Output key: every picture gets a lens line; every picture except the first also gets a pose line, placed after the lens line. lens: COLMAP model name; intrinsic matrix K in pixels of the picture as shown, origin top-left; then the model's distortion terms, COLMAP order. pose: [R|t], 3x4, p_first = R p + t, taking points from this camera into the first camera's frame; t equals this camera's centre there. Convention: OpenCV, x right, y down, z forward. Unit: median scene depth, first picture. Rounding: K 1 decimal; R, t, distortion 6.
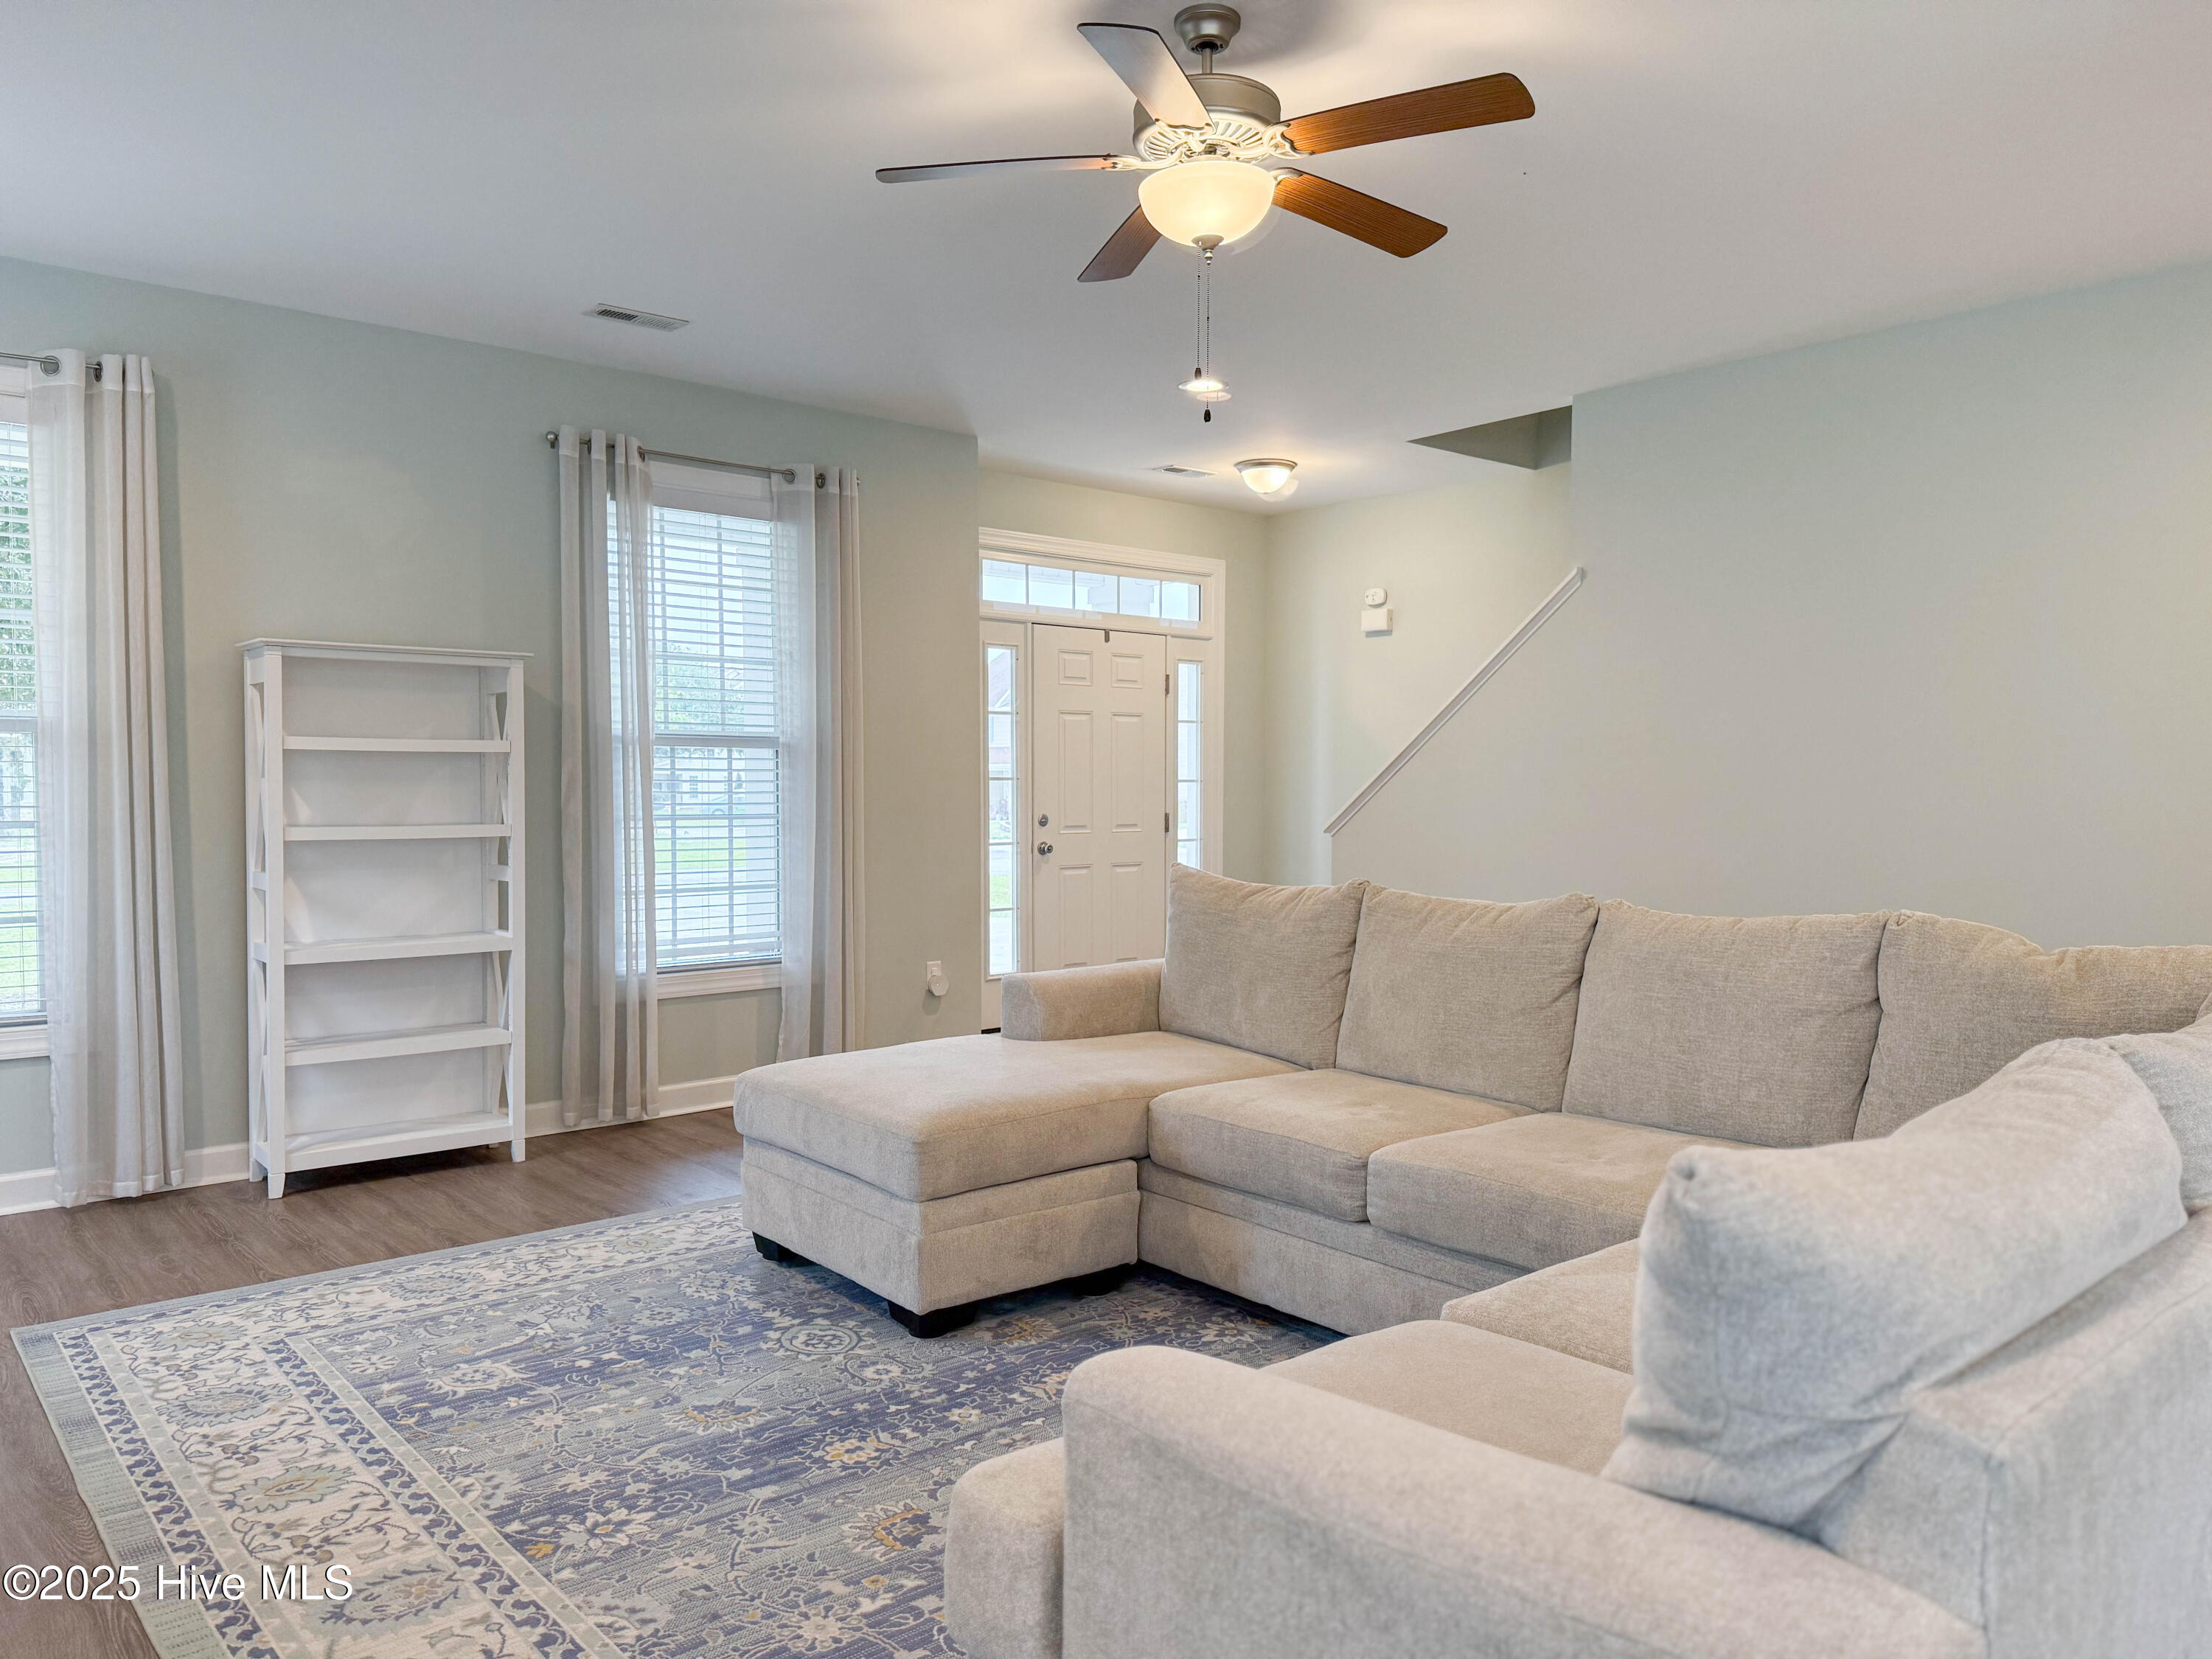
lens RADIAL K [[1550.3, 0, 1104.5], [0, 1550.3, 845.1], [0, 0, 1]] dist [0.048904, -0.052225]
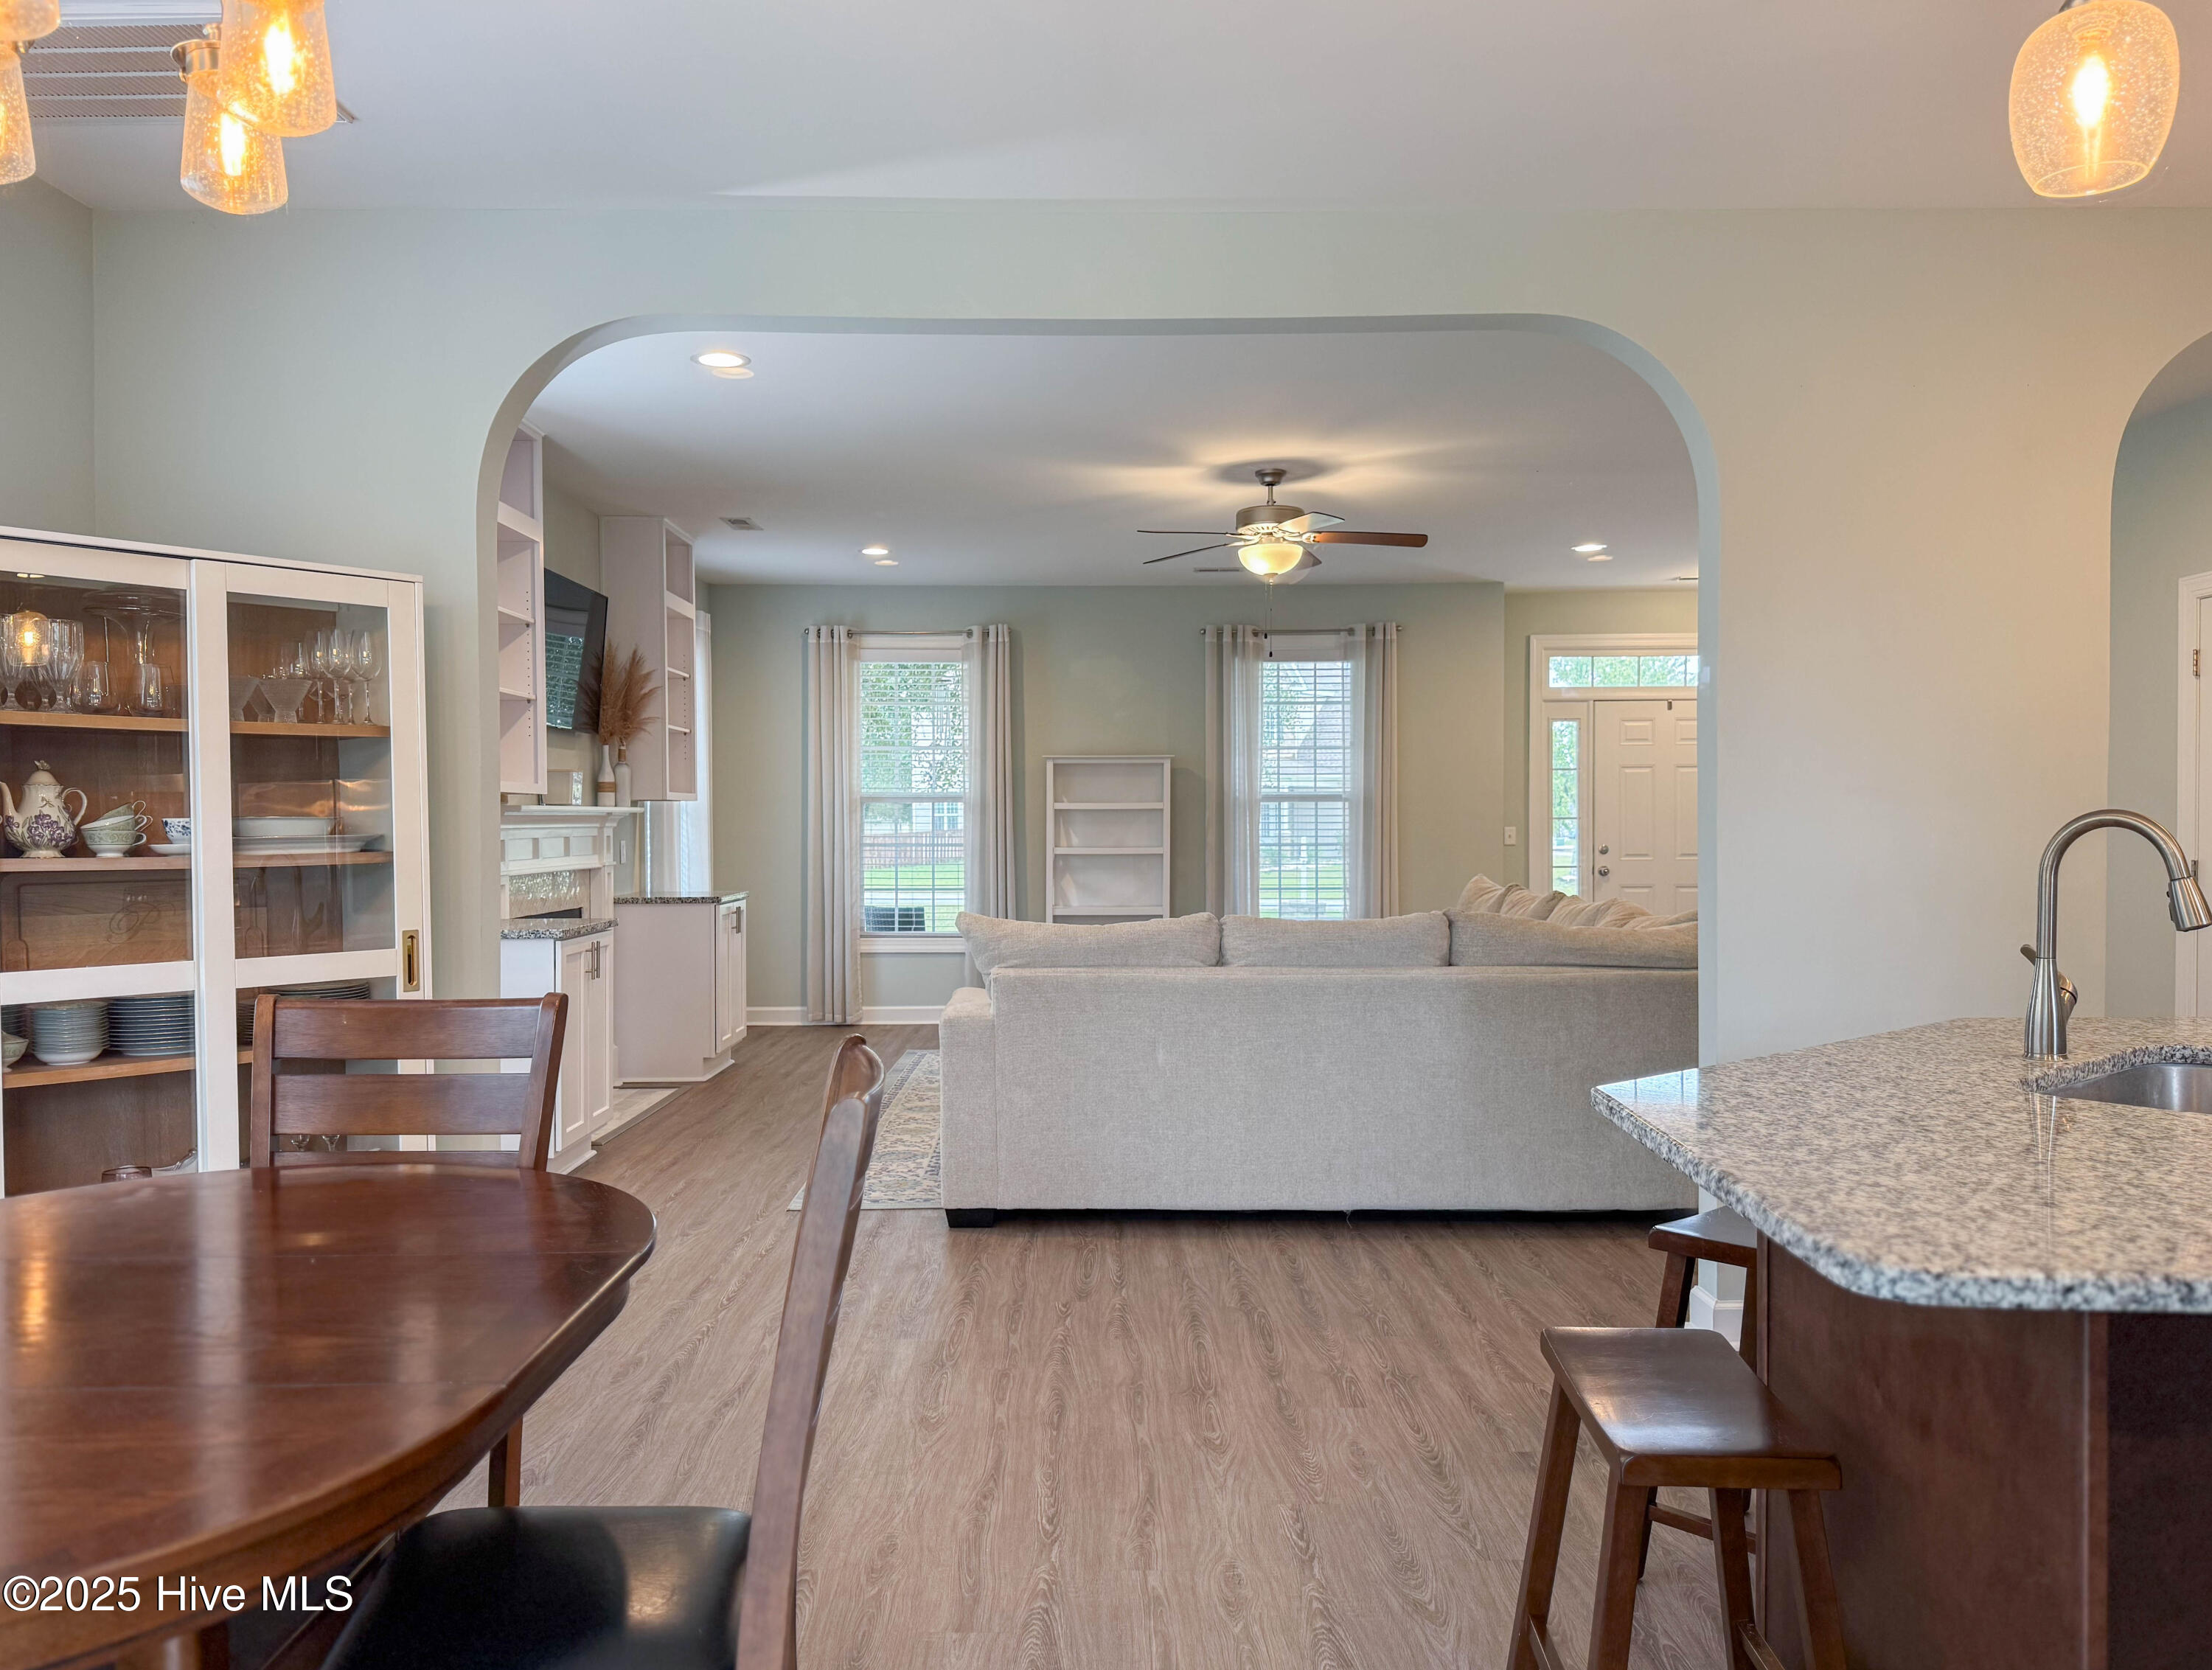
lens RADIAL K [[1594.5, 0, 1102.6], [0, 1594.5, 852.0], [0, 0, 1]] dist [0.056688, -0.063939]
pose [[0.760033, 0.009200, -0.649819, 1.241384], [-0.019408, 0.999775, -0.008544, 0.016392], [0.649594, 0.019105, 0.760041, -0.761004]]
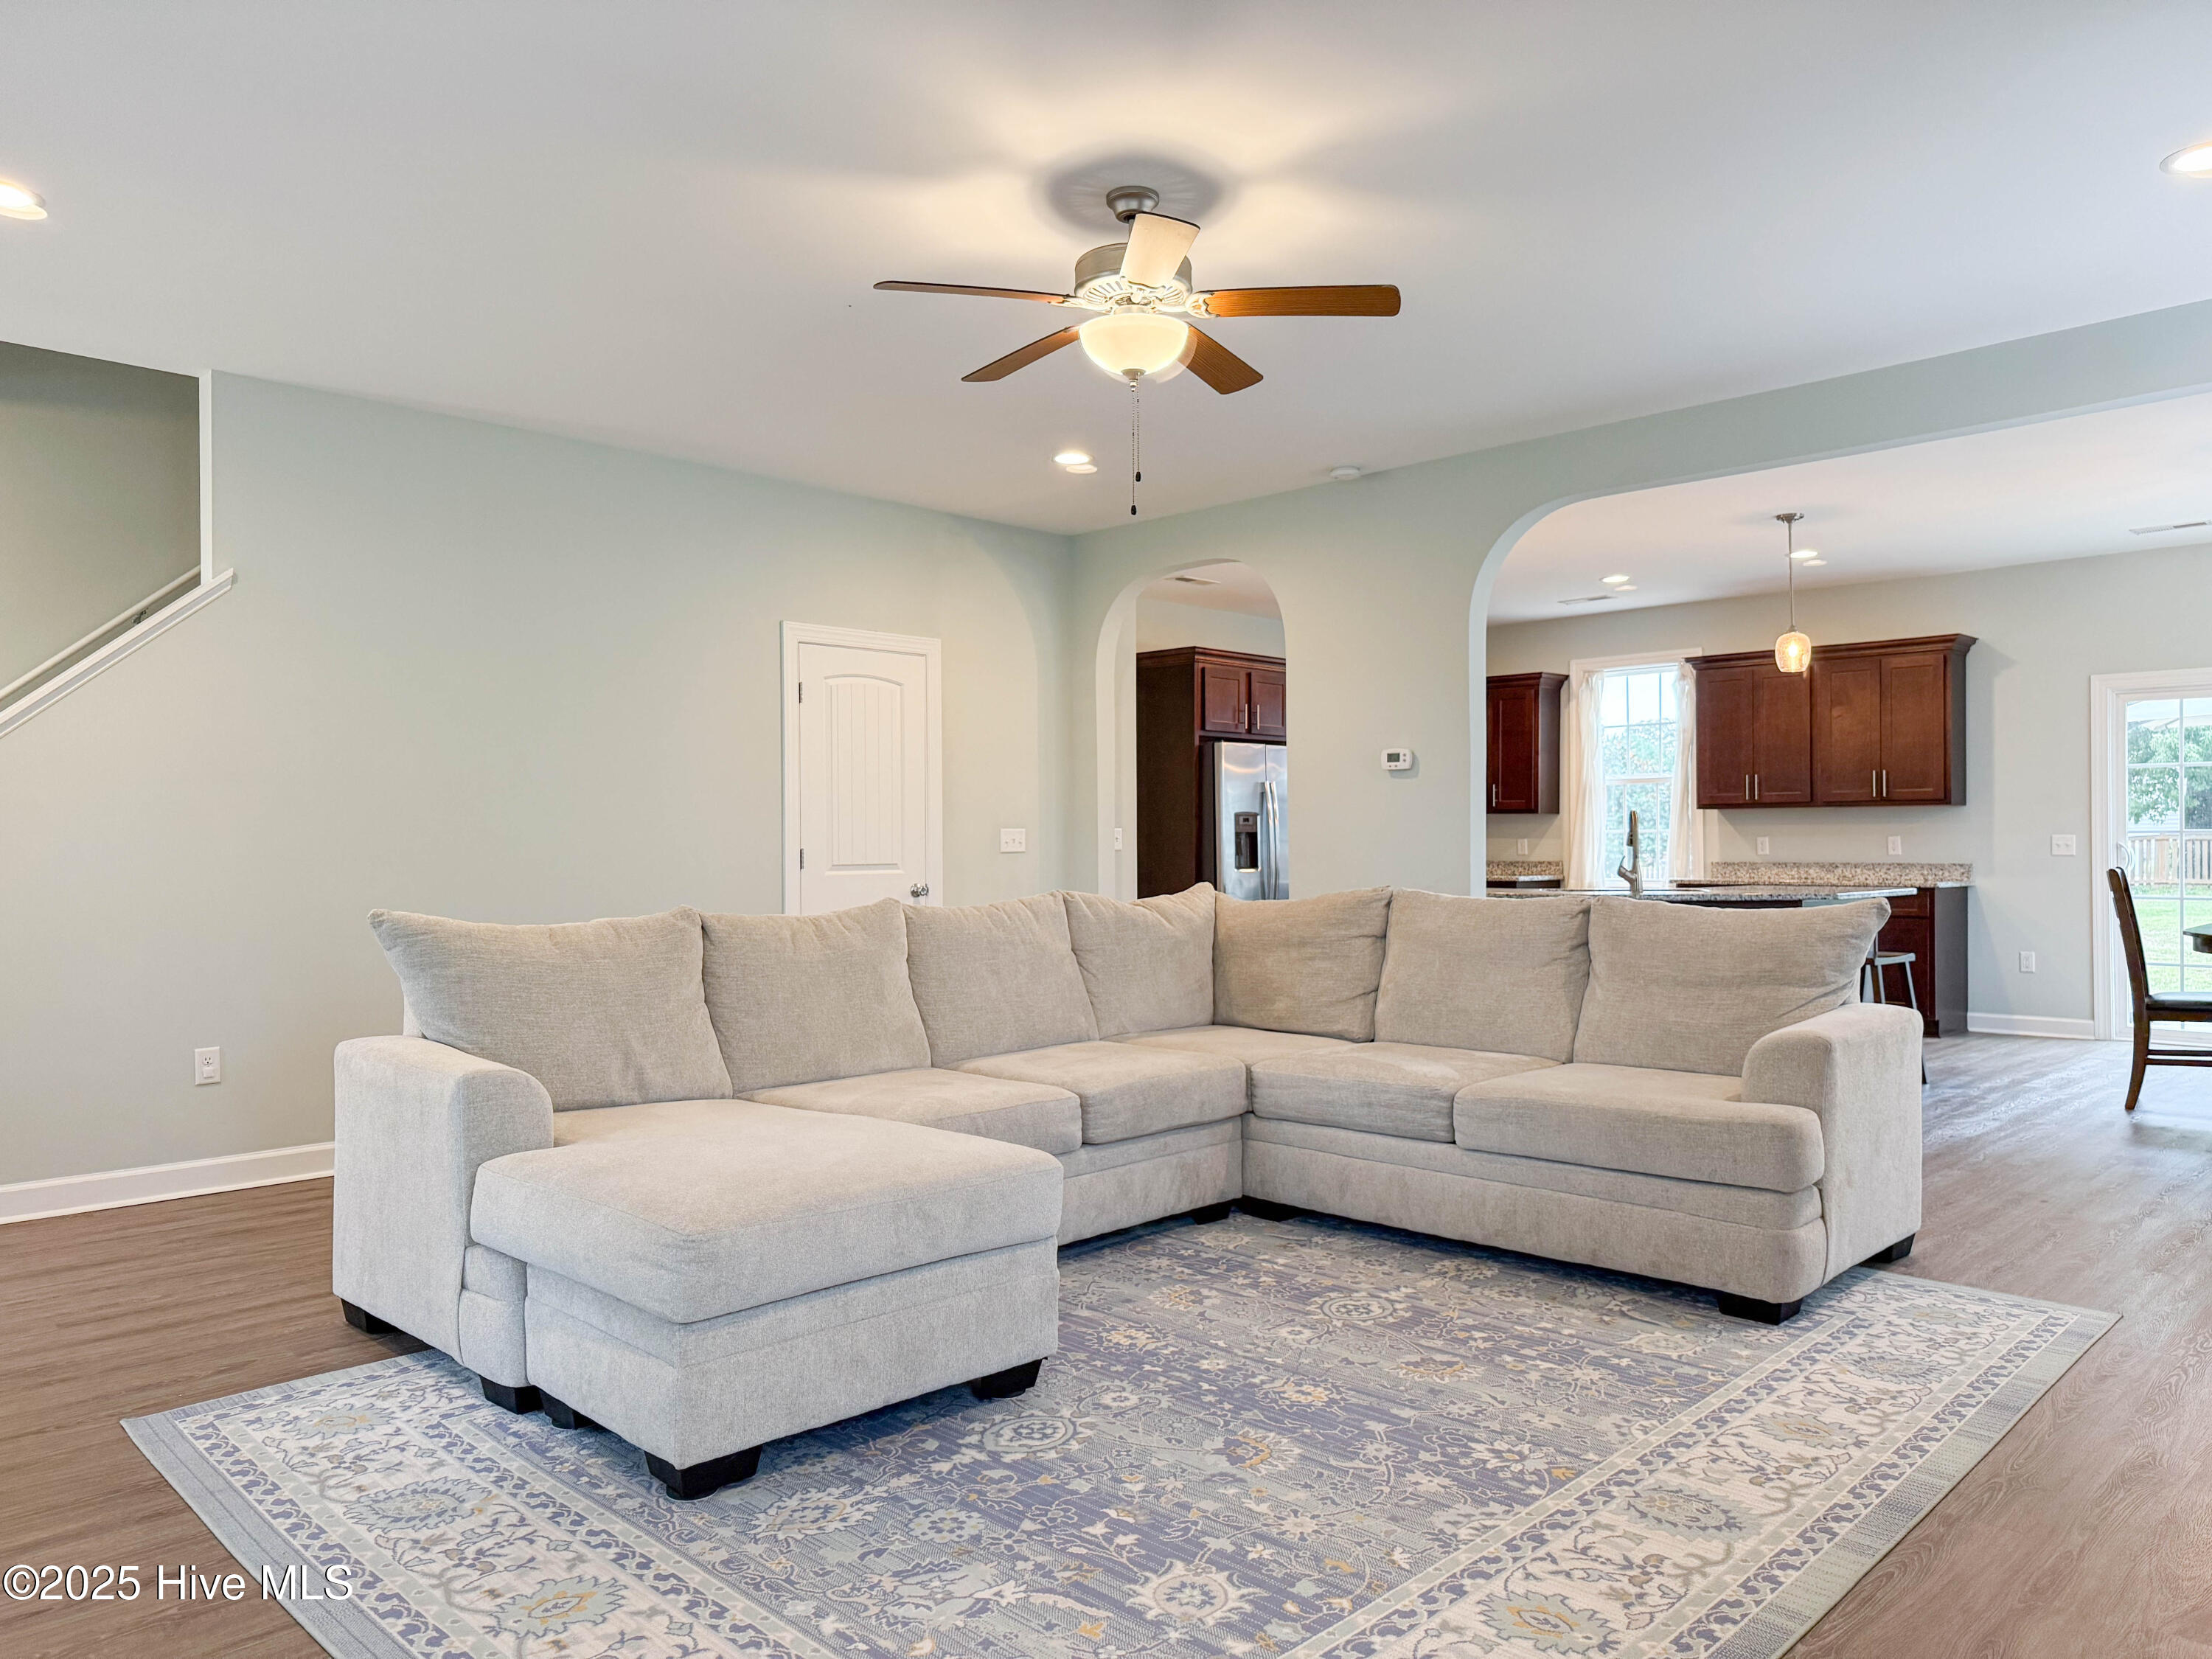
lens RADIAL K [[1550.3, 0, 1110.6], [0, 1550.3, 833.8], [0, 0, 1]] dist [0.048904, -0.052225]
pose [[-0.081990, 0.004879, 0.996621, -1.105859], [0.040492, 0.999179, -0.001561, -0.013164], [-0.995810, 0.040227, -0.082120, 1.064798]]
